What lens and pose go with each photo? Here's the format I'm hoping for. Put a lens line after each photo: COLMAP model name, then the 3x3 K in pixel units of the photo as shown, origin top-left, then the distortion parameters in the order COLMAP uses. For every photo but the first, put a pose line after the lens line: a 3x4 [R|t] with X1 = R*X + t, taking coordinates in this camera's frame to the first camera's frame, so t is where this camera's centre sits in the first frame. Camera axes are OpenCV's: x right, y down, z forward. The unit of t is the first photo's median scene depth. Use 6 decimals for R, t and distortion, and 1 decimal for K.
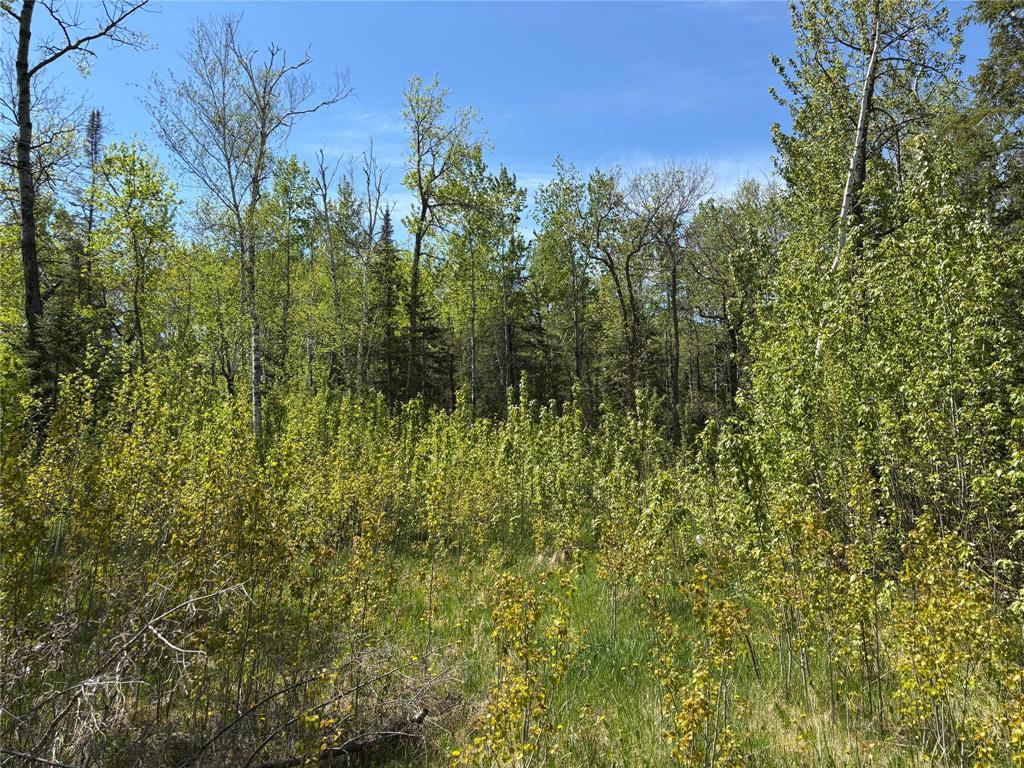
lens RADIAL K [[756.8, 0, 515.2], [0, 756.8, 382.1], [0, 0, 1]] dist [0.046405, -0.042306]
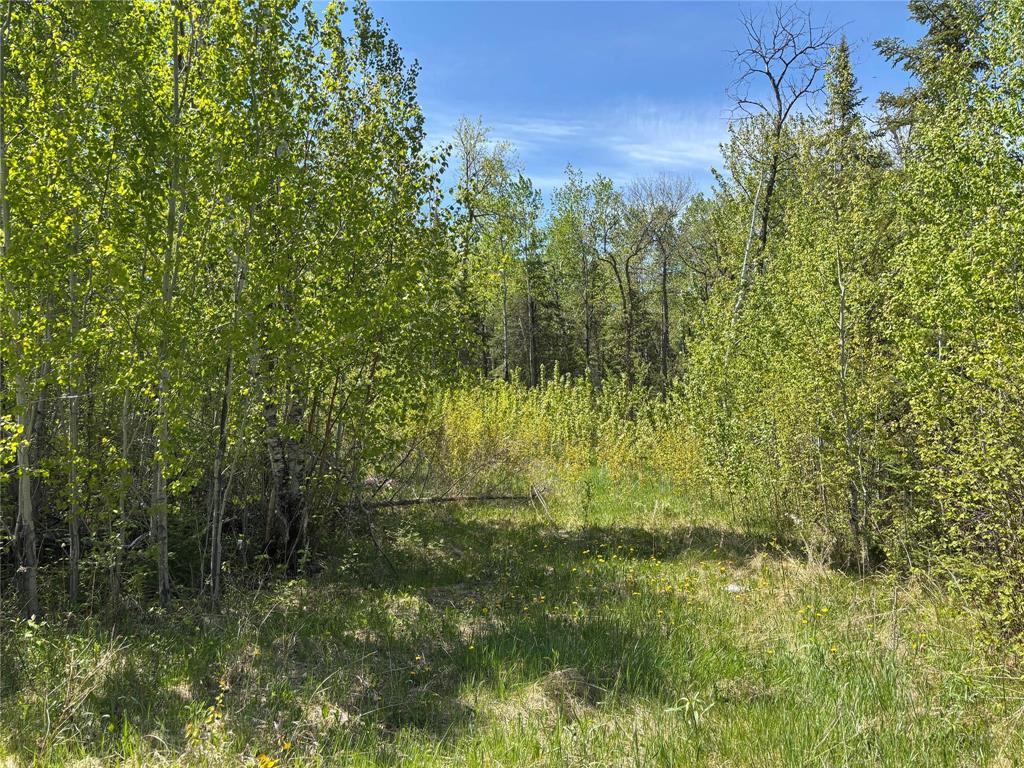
lens RADIAL K [[756.8, 0, 515.2], [0, 756.8, 382.1], [0, 0, 1]] dist [0.046405, -0.042306]
pose [[0.999884, 0.012123, -0.009216, -0.030853], [-0.011502, 0.997844, 0.064620, -0.034986], [0.009980, -0.064506, 0.997867, -0.322621]]
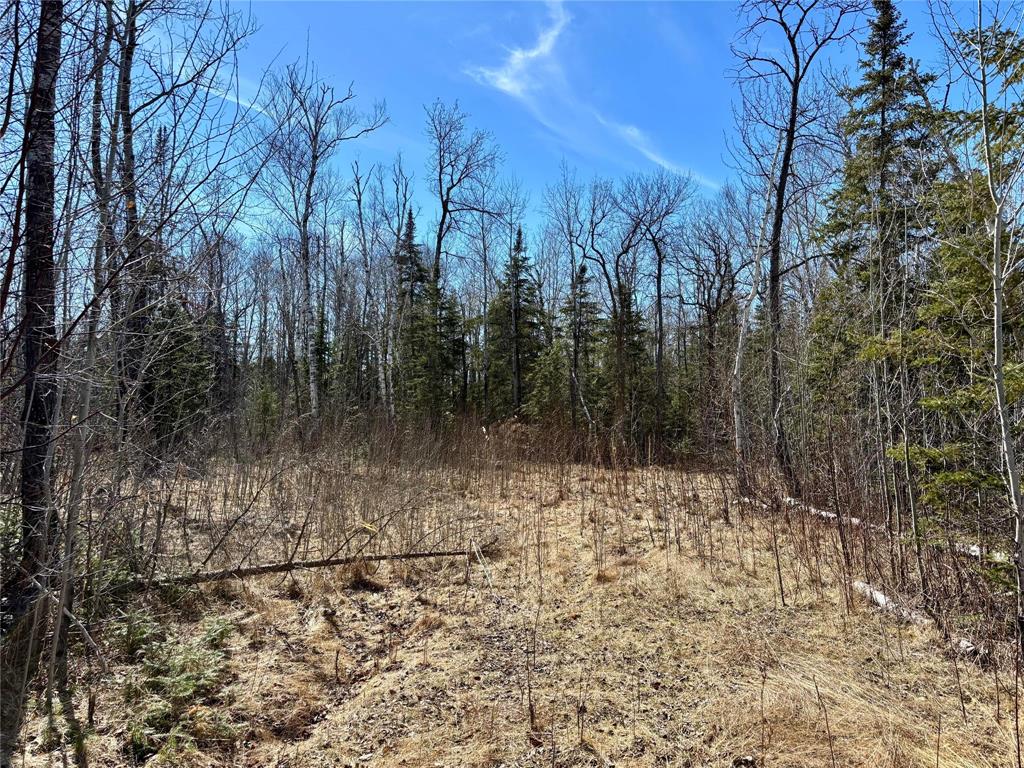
lens RADIAL K [[756.2, 0, 521.2], [0, 756.2, 386.6], [0, 0, 1]] dist [0.057580, -0.060756]
pose [[0.999942, 0.008329, 0.006879, -0.007655], [-0.008656, 0.998769, 0.048851, -0.020418], [-0.006464, -0.048908, 0.998782, -0.182355]]
